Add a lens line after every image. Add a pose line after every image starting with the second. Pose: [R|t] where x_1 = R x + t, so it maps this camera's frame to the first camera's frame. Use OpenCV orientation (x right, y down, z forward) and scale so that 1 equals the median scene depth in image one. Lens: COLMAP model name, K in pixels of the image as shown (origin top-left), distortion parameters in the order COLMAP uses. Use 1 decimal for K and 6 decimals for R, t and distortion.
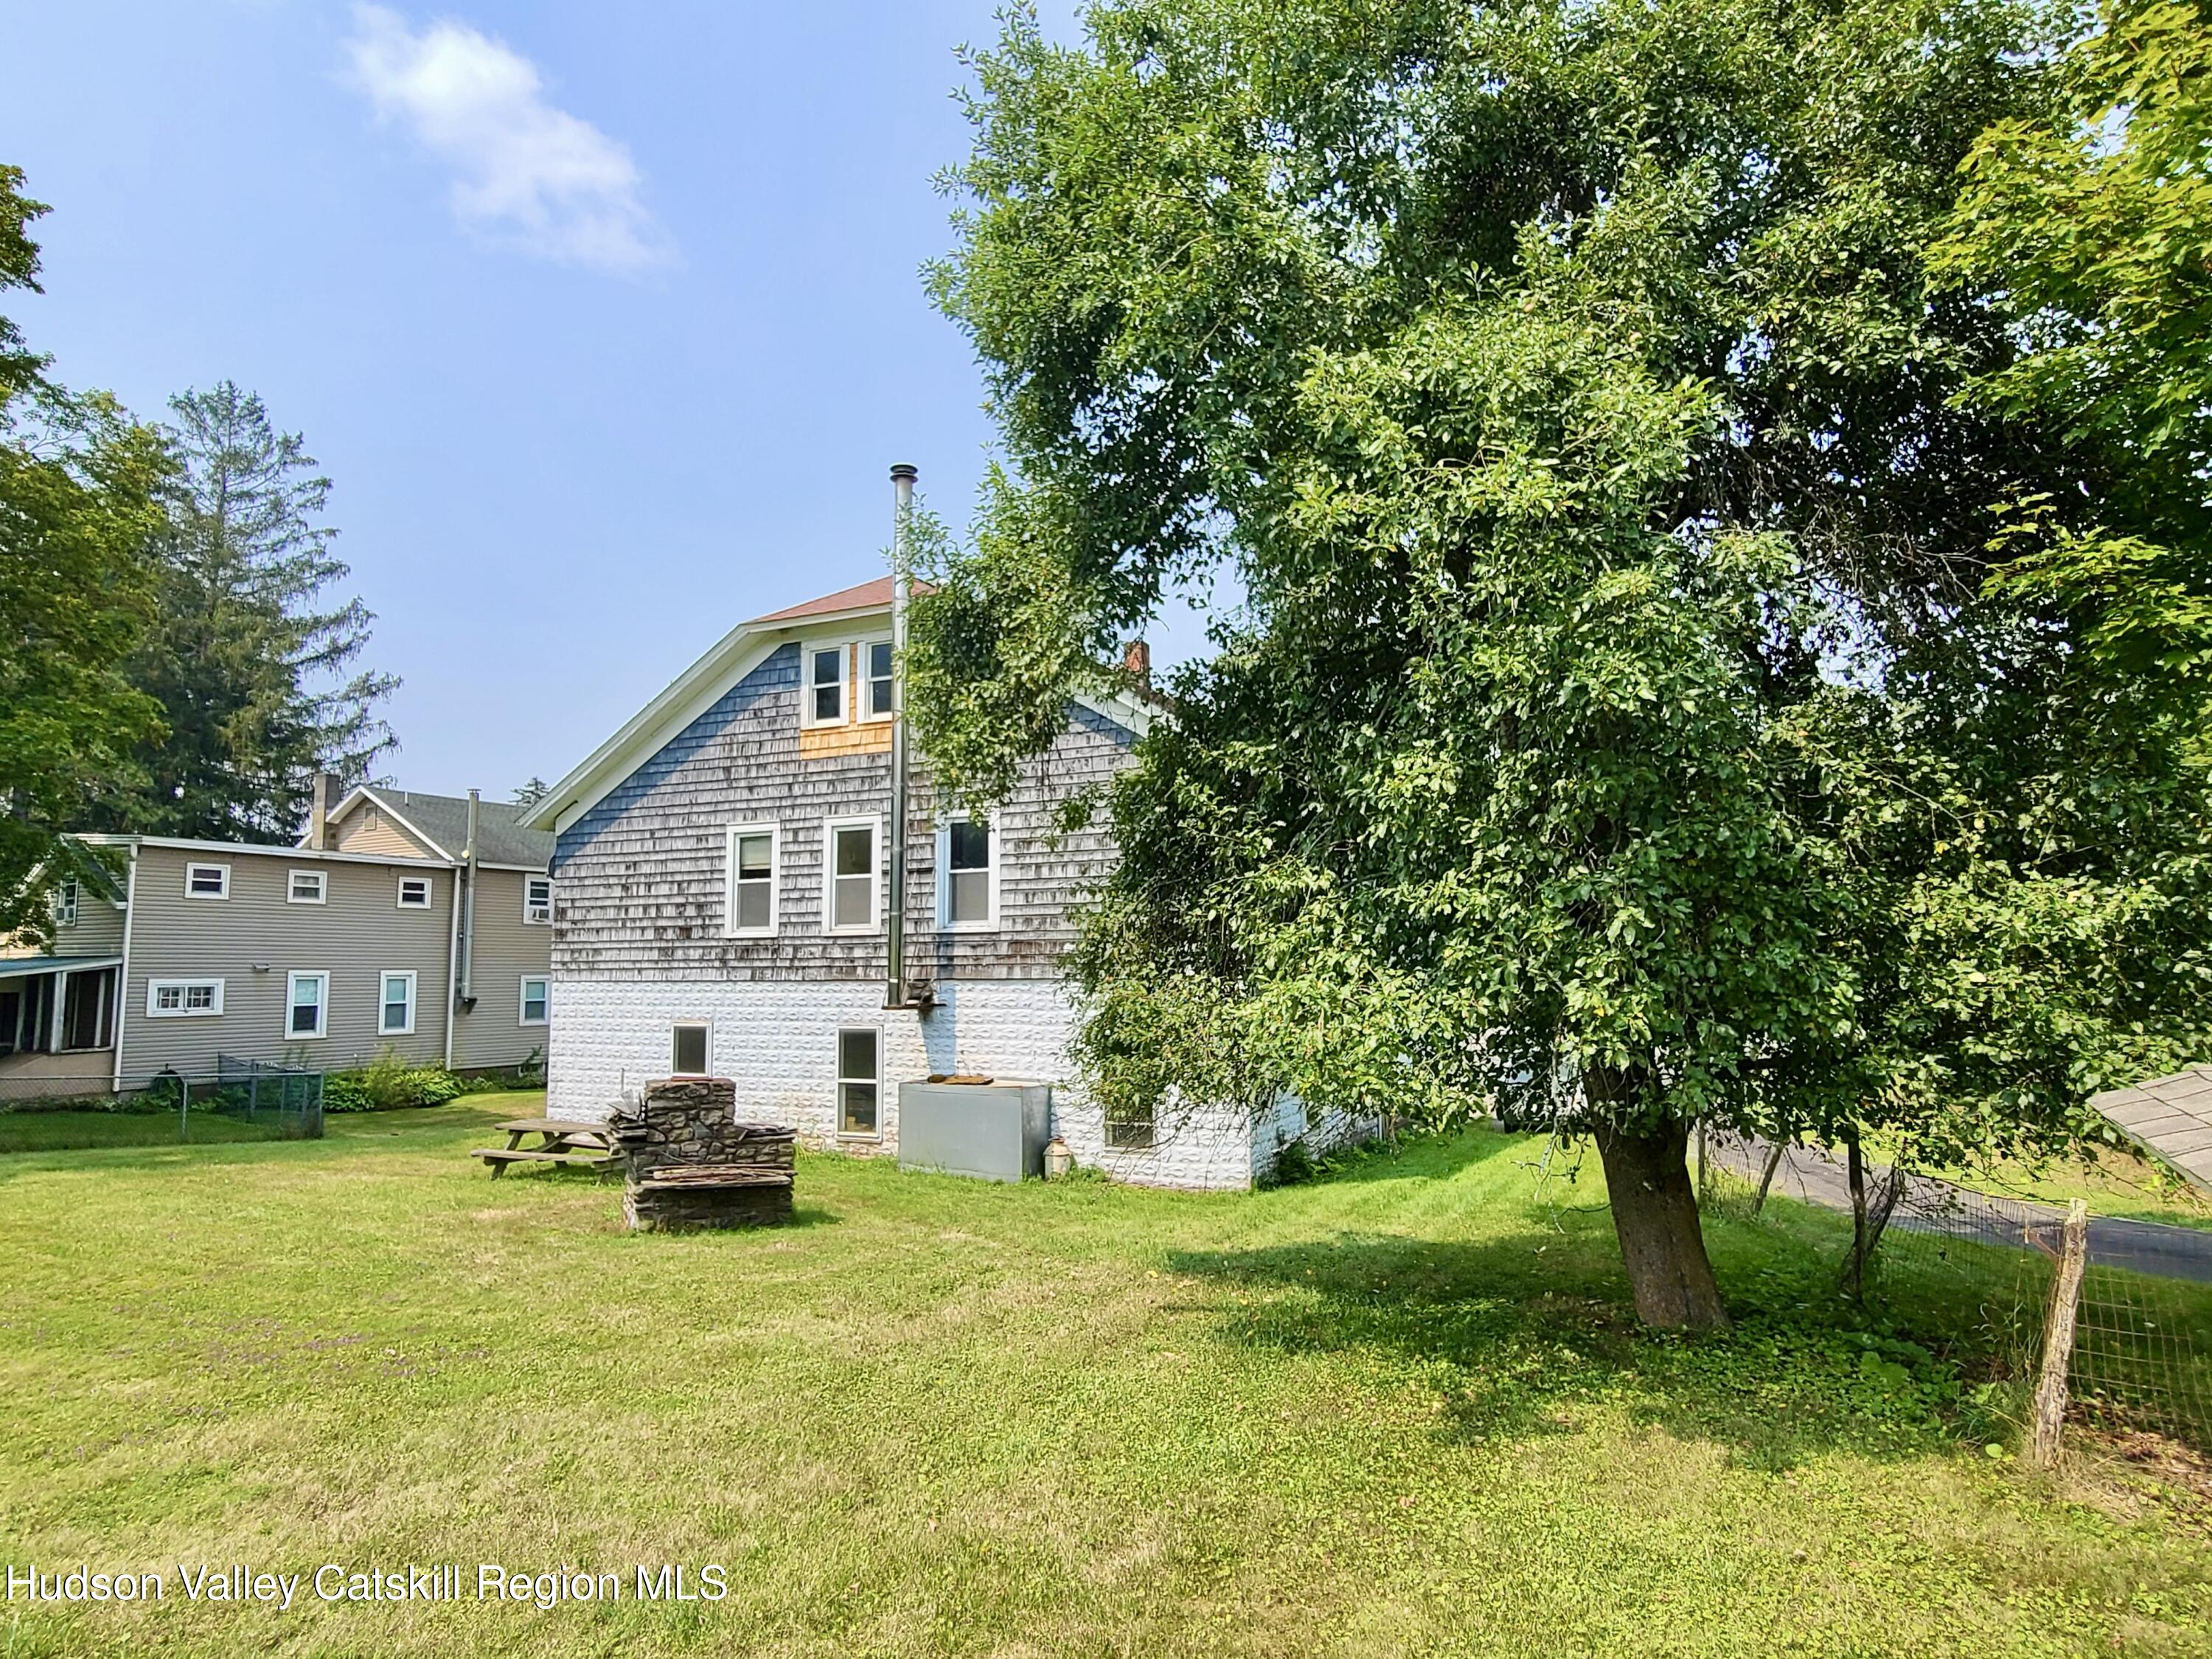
lens RADIAL K [[1426.4, 0, 1106.7], [0, 1426.4, 851.9], [0, 0, 1]] dist [0.004686, 0.000777]
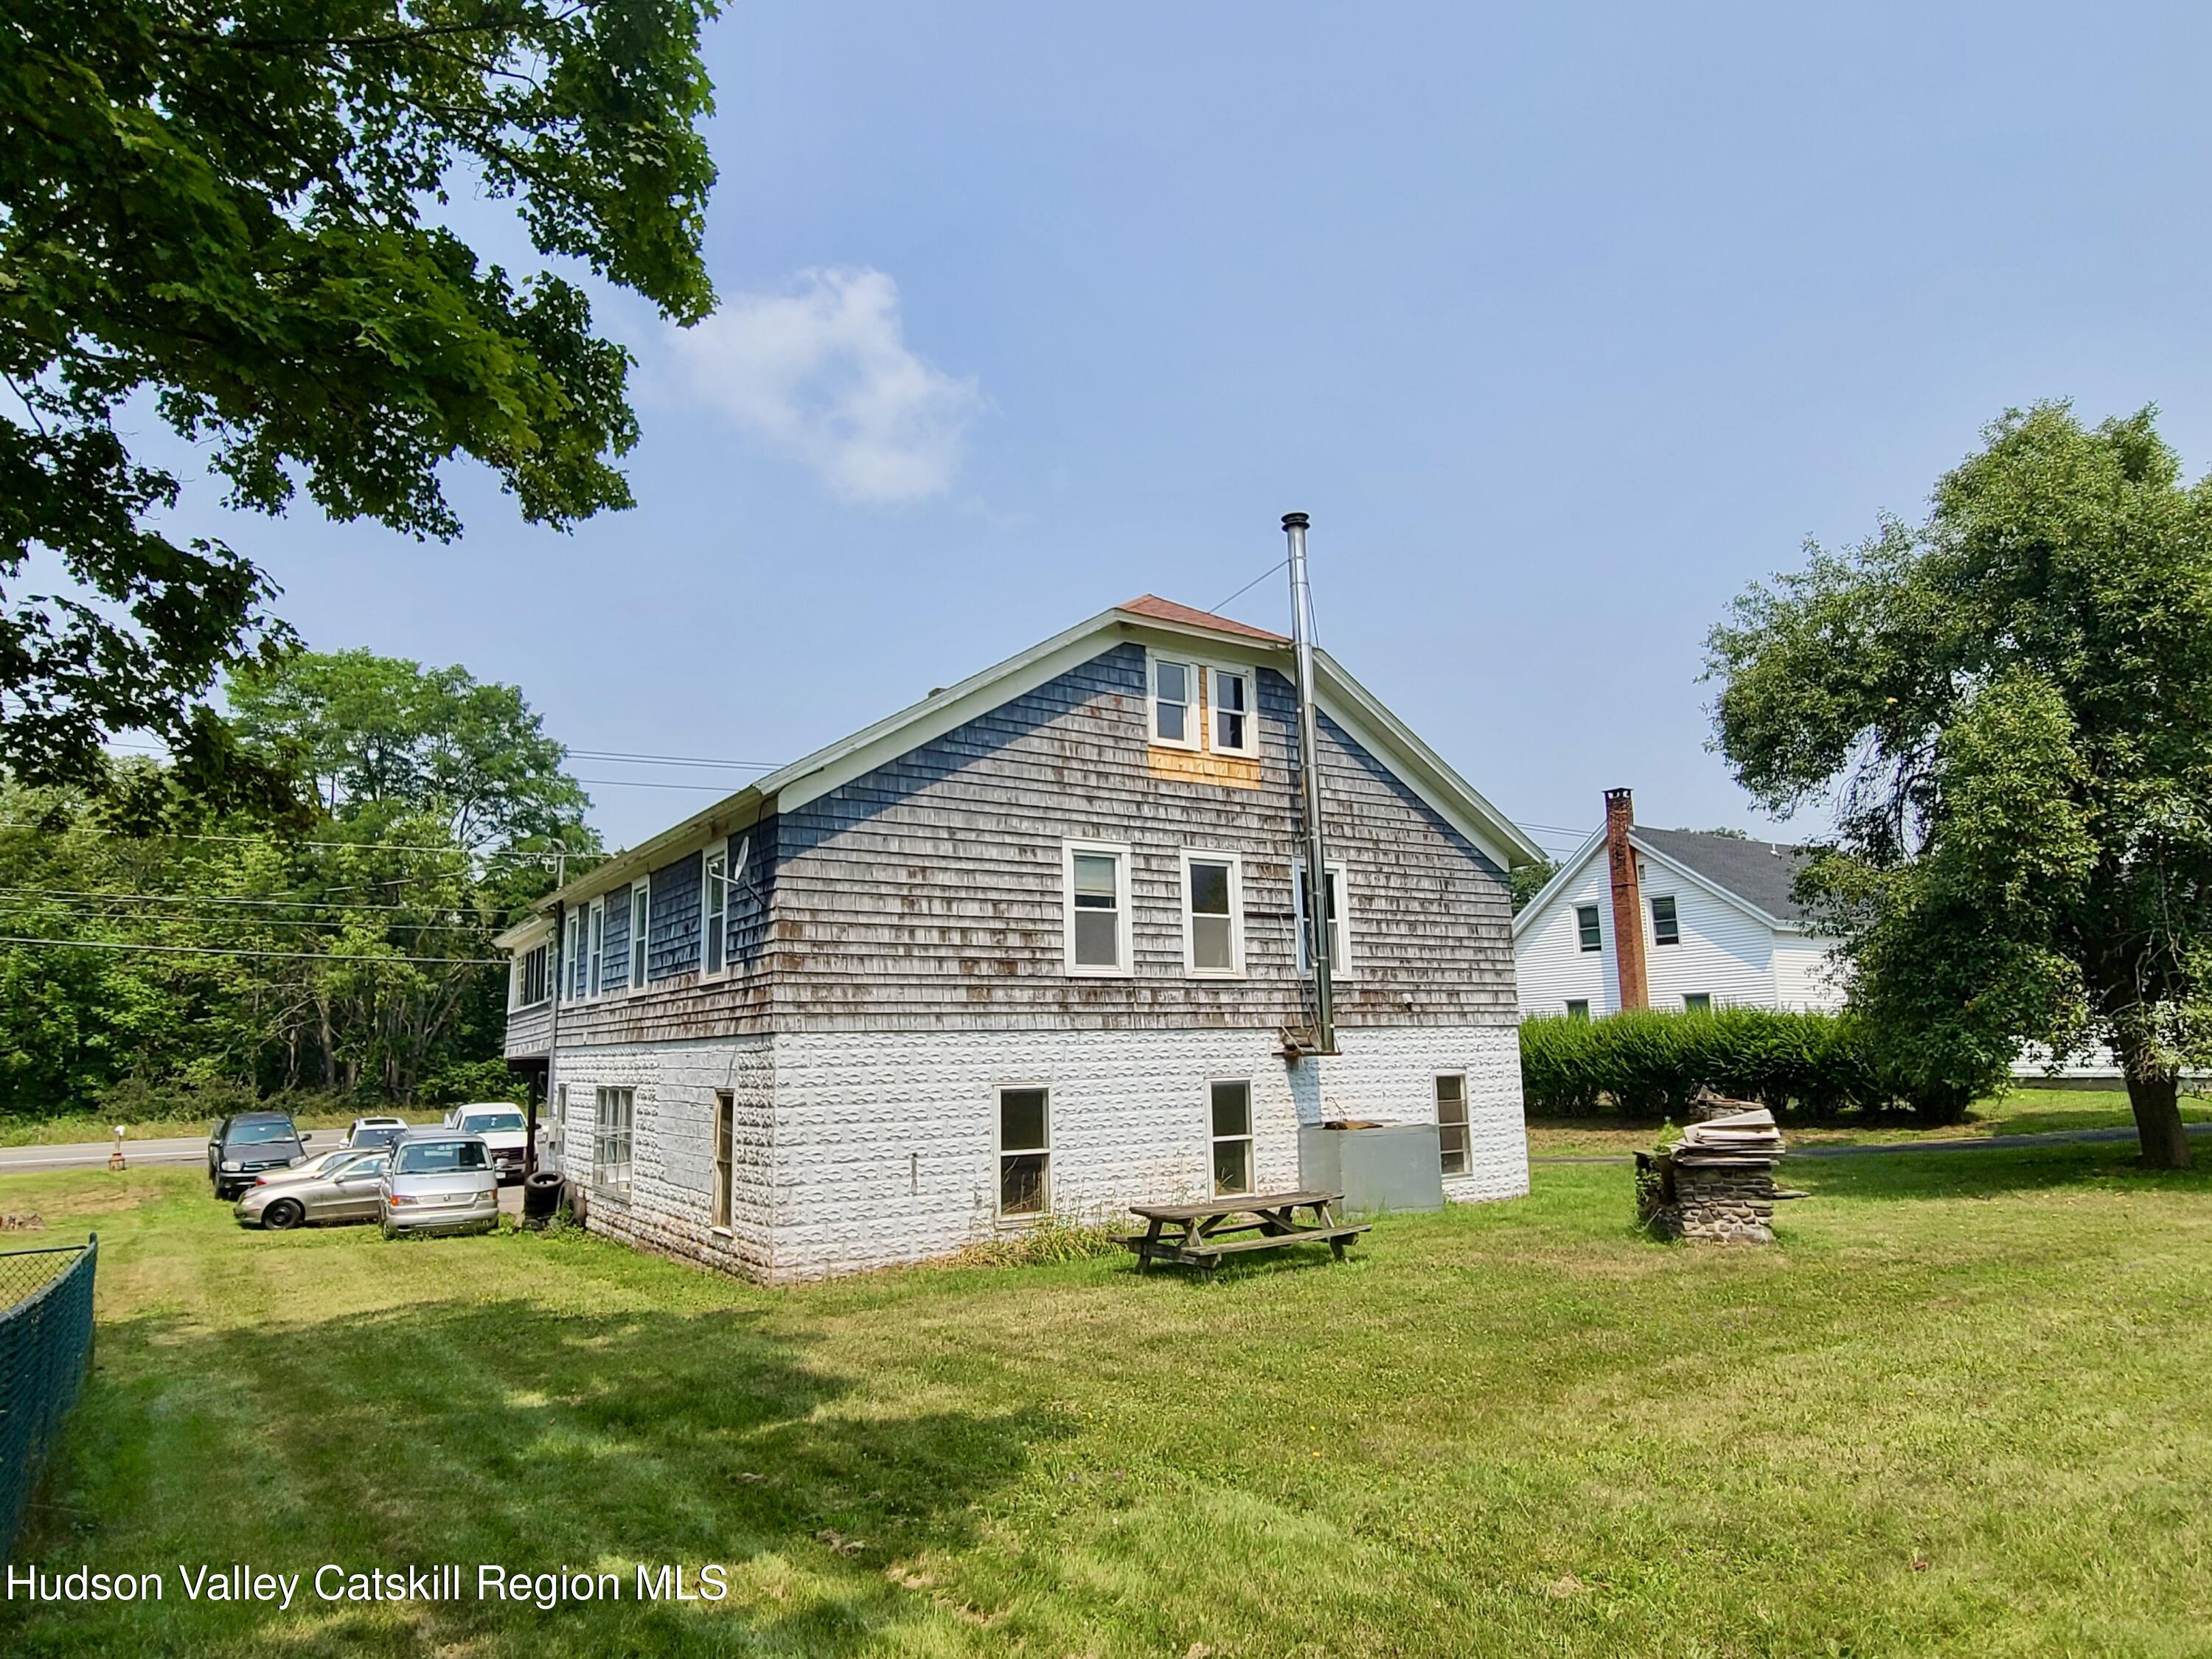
lens RADIAL K [[1426.4, 0, 1103.3], [0, 1426.4, 806.1], [0, 0, 1]] dist [0.004686, 0.000777]
pose [[0.447907, 0.141776, 0.882767, -0.999419], [-0.067030, 0.989894, -0.124970, 0.065060], [-0.891564, -0.003197, 0.452884, 0.619800]]
